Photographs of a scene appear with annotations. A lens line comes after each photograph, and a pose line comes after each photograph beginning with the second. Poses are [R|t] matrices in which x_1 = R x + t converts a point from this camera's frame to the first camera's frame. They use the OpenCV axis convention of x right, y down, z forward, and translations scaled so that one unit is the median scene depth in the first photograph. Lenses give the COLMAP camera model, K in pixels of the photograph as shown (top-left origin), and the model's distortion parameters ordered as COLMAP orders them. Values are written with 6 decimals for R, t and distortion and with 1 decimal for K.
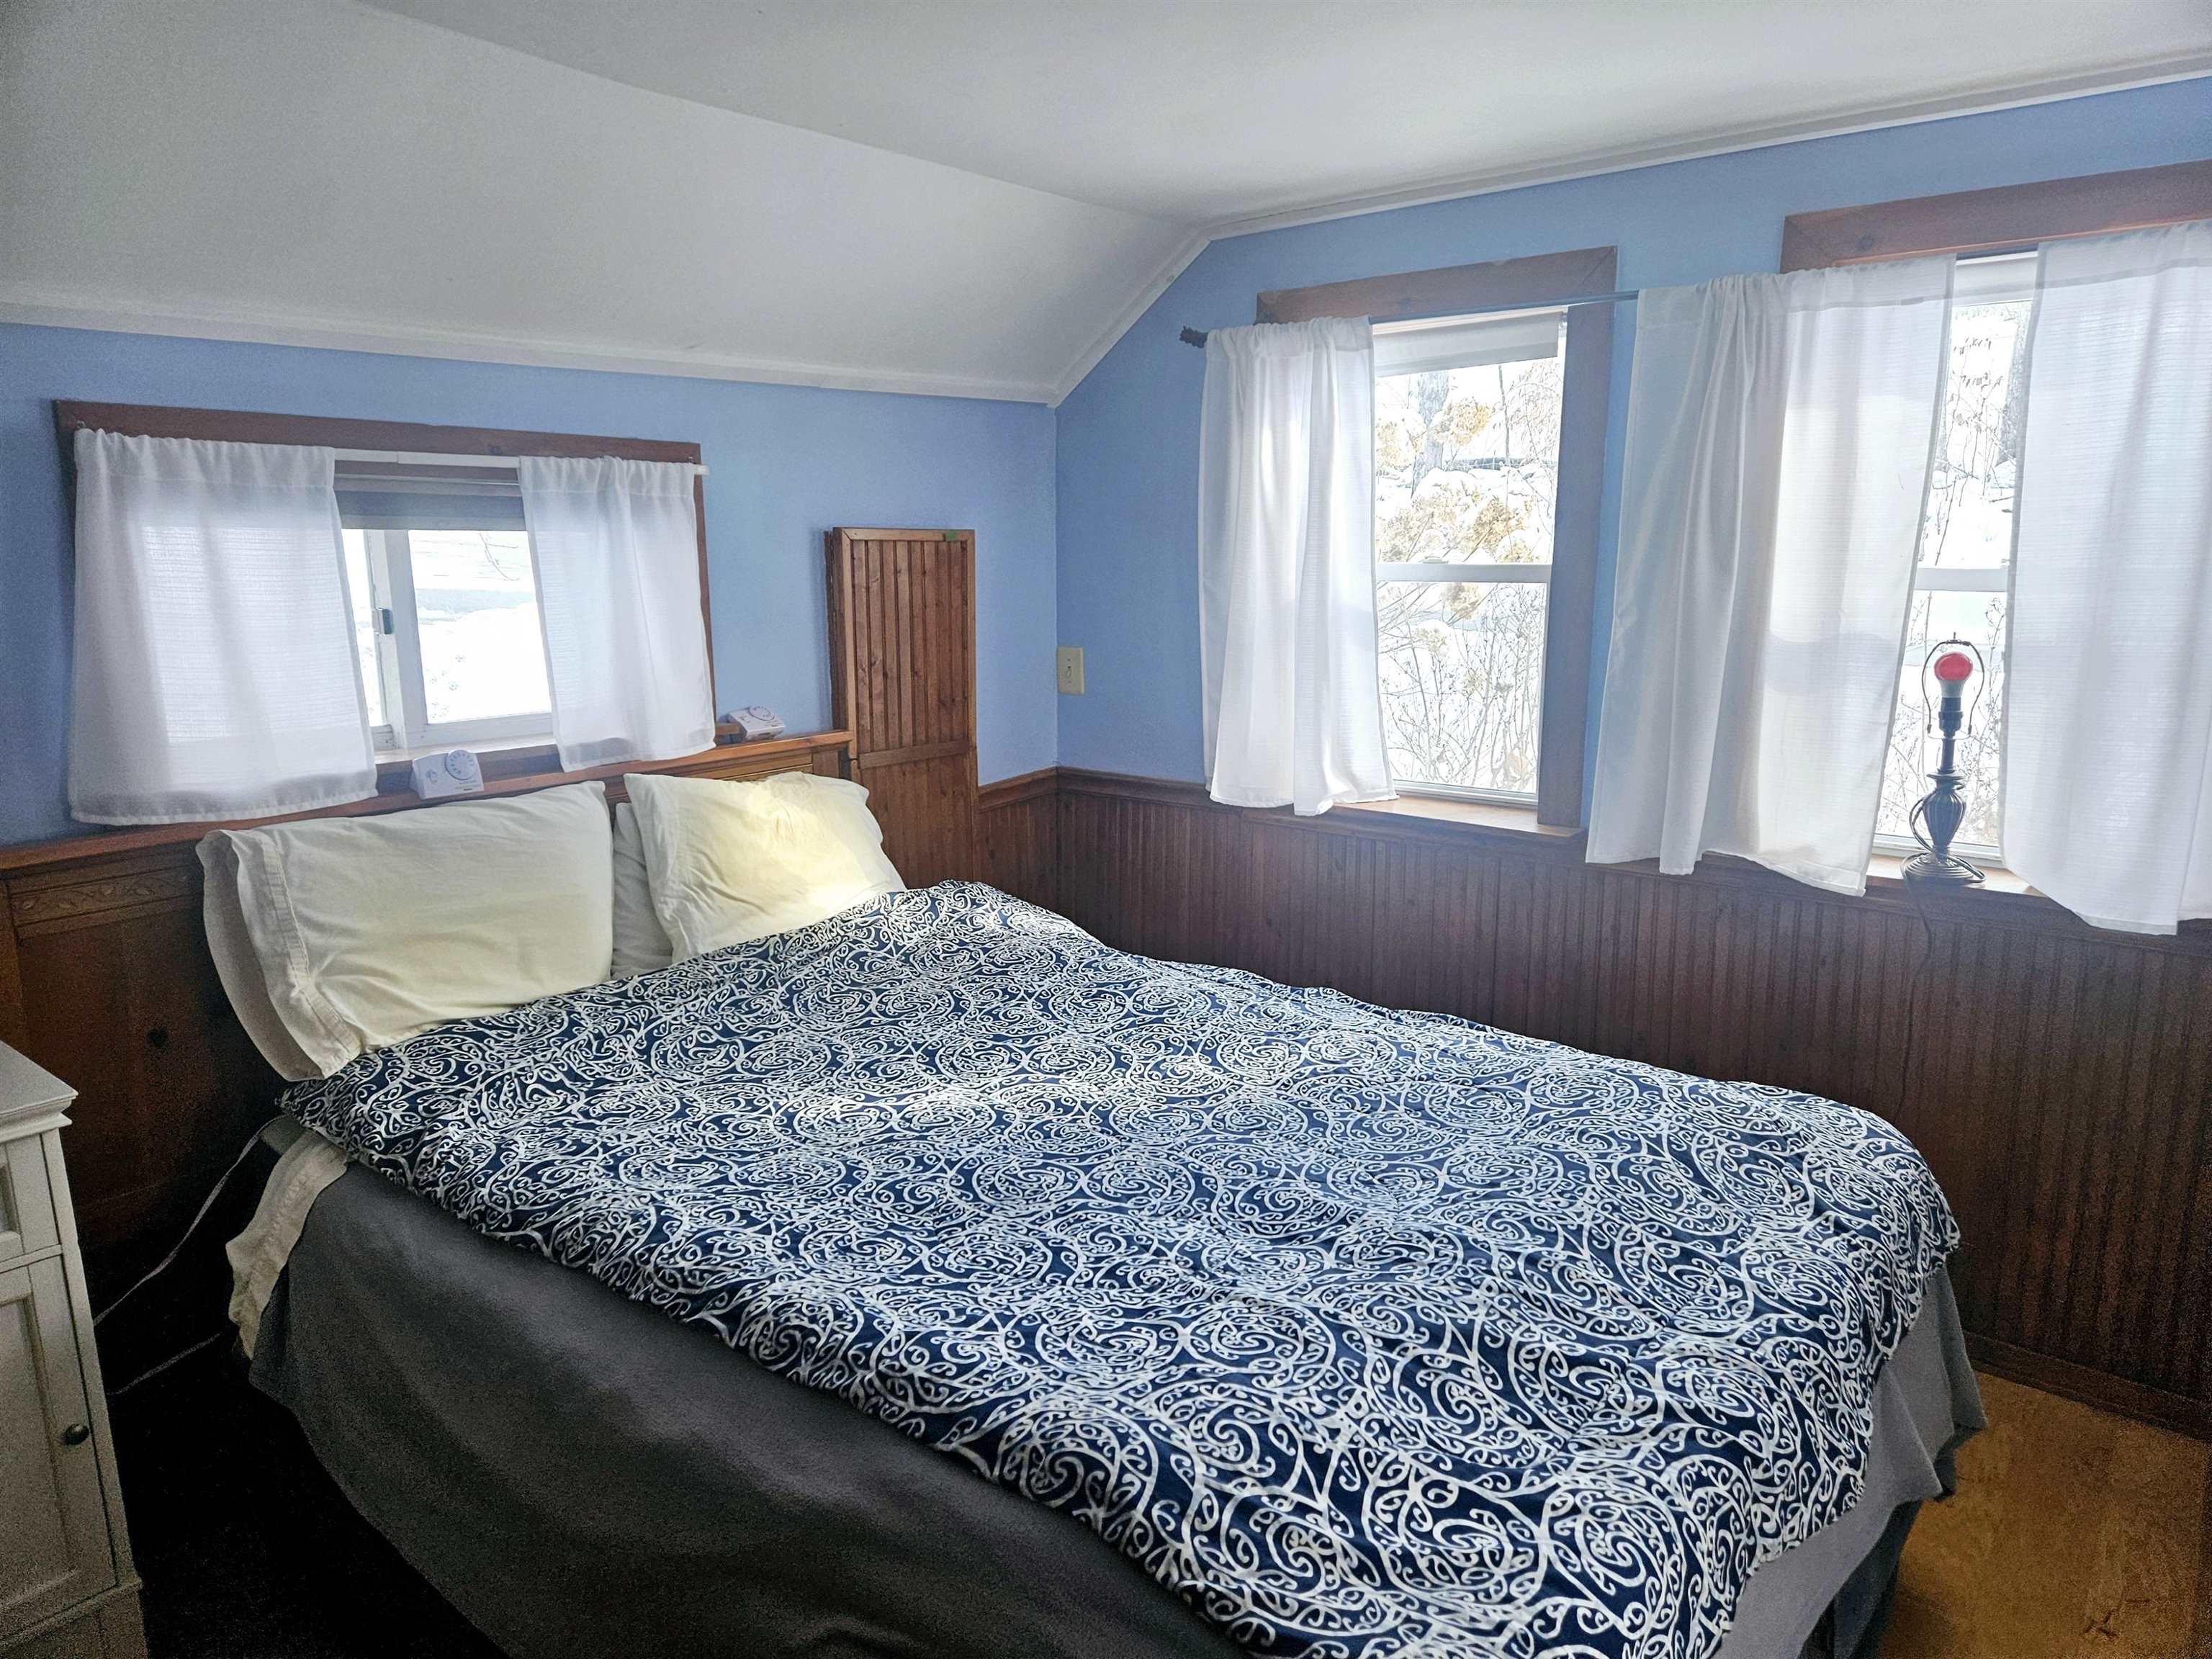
lens RADIAL K [[1459.7, 0, 1077.3], [0, 1459.7, 825.2], [0, 0, 1]] dist [0.097296, -0.079950]
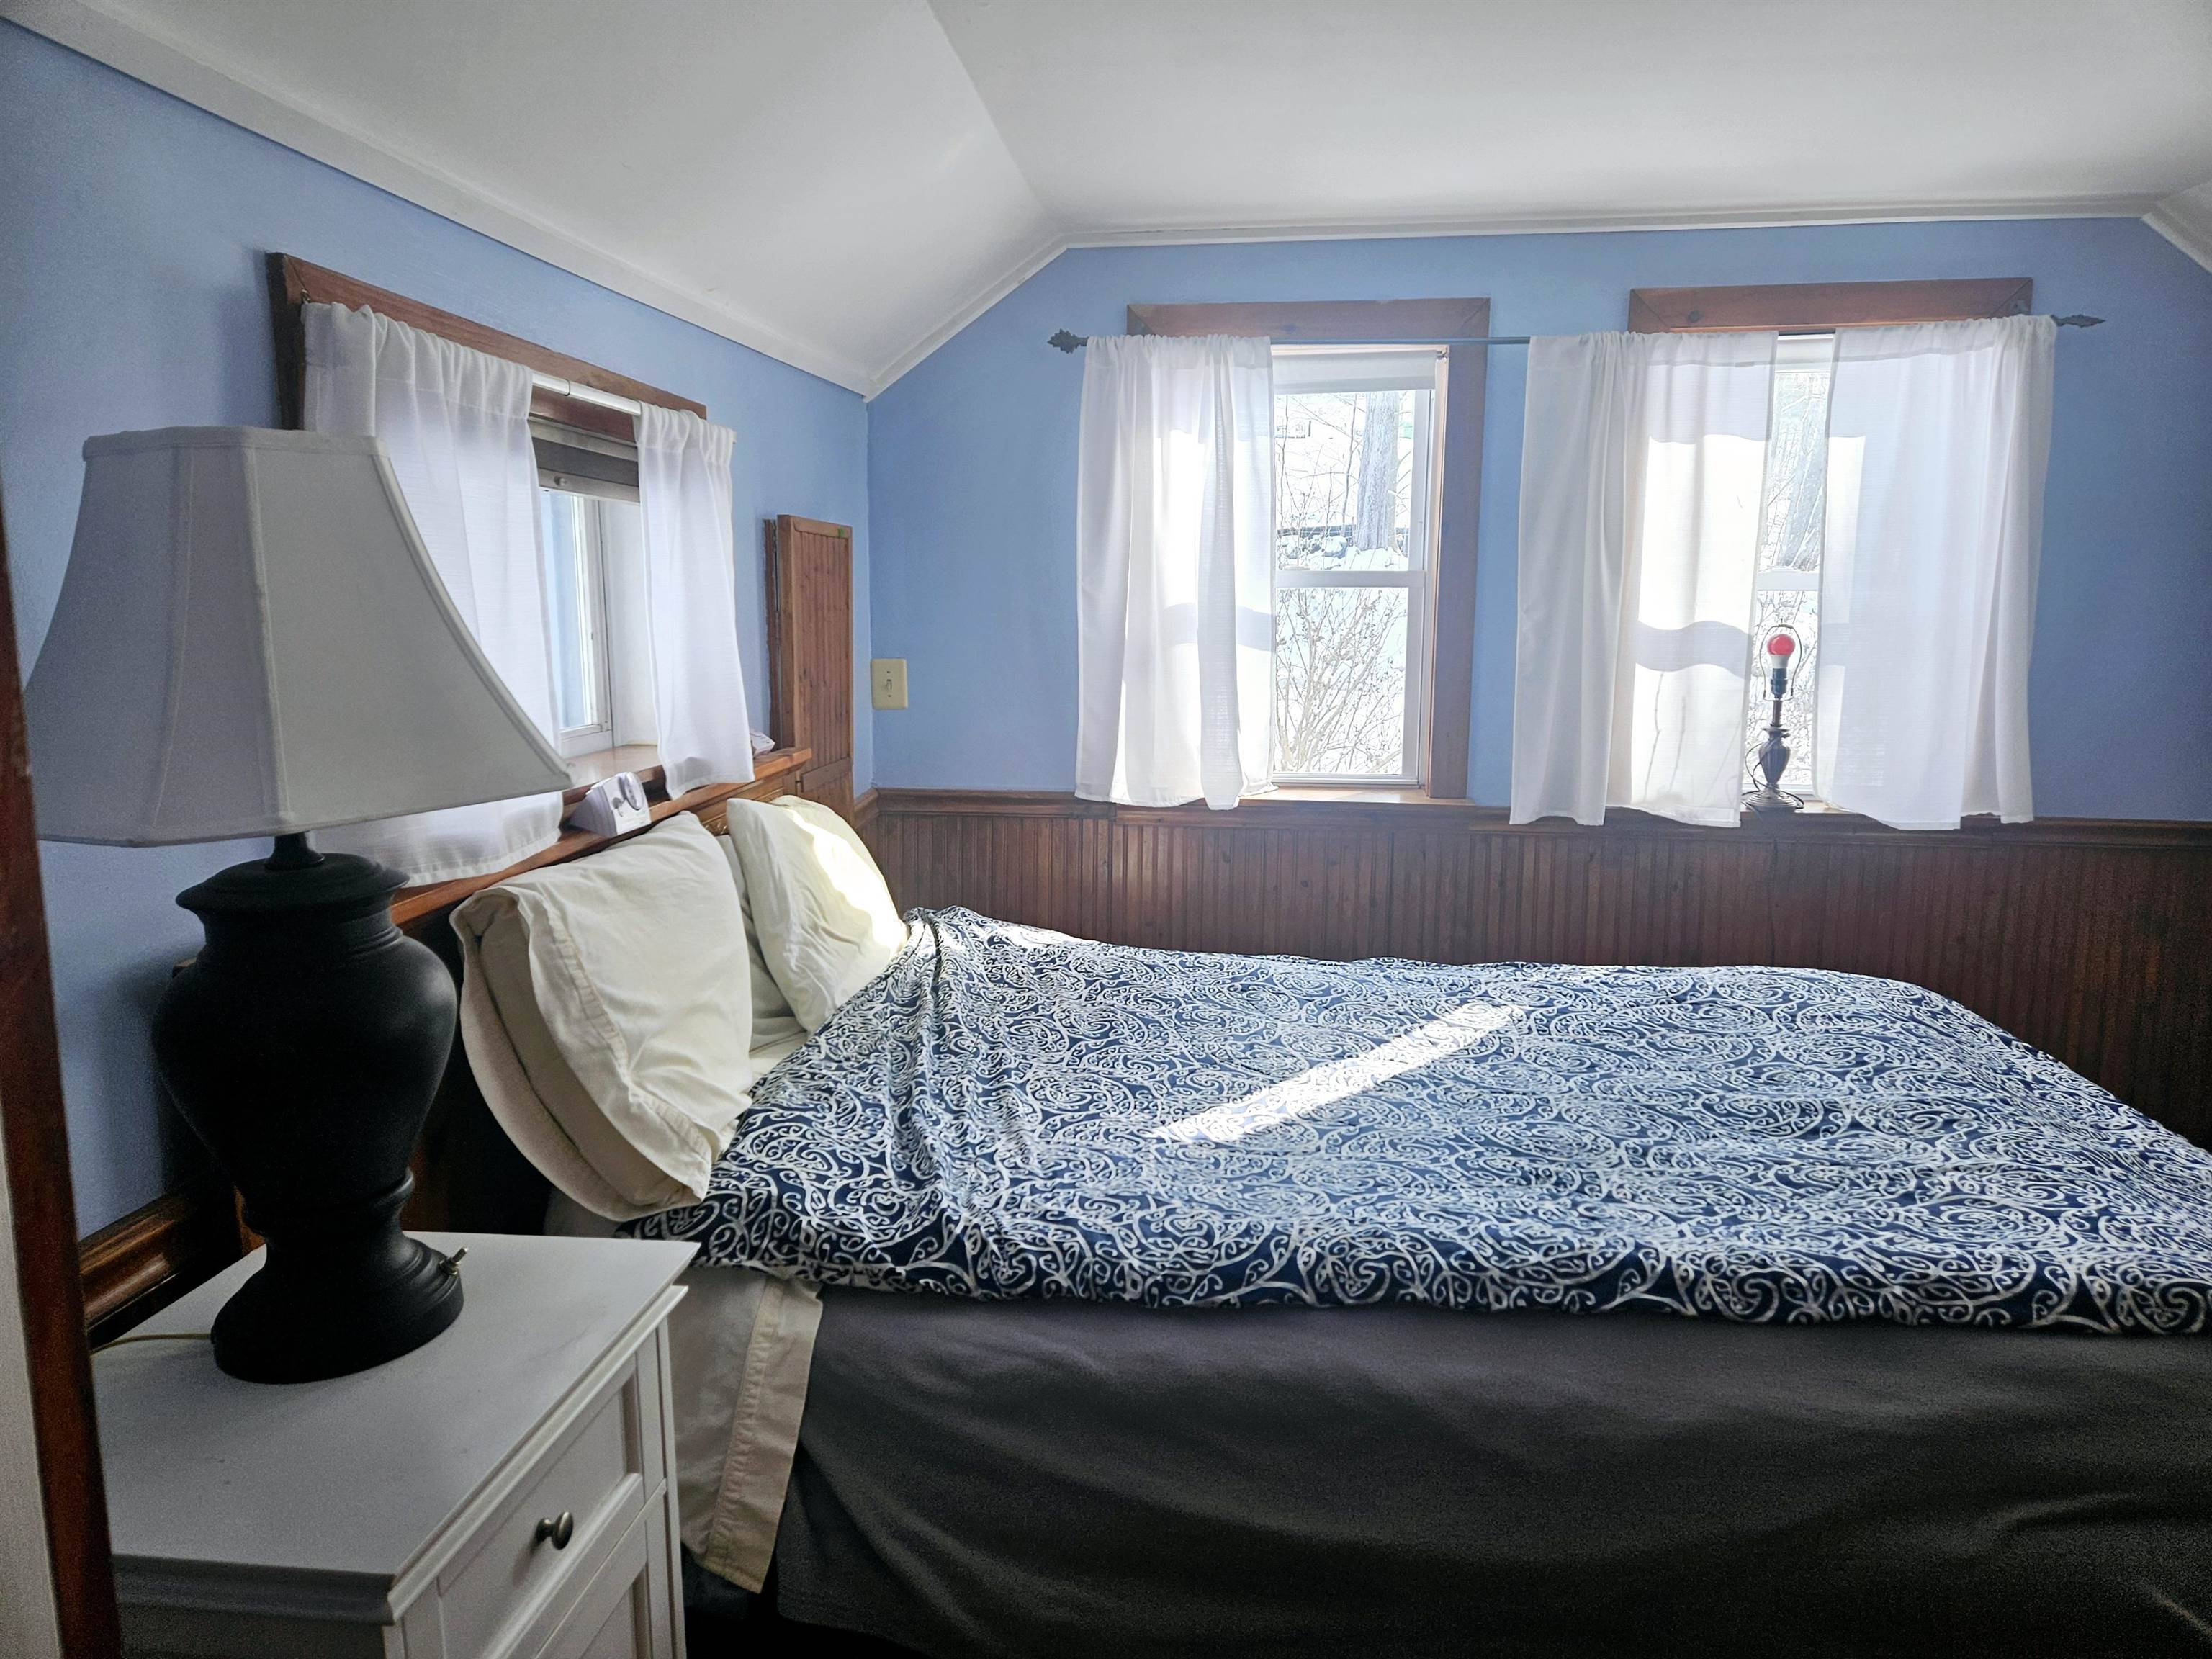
lens RADIAL K [[1471.4, 0, 1097.9], [0, 1471.4, 817.1], [0, 0, 1]] dist [0.092133, -0.083677]
pose [[0.844280, -0.072069, 0.531033, -0.615643], [0.093029, 0.995581, -0.012790, 0.005000], [-0.527765, 0.060200, 0.847254, 0.214044]]
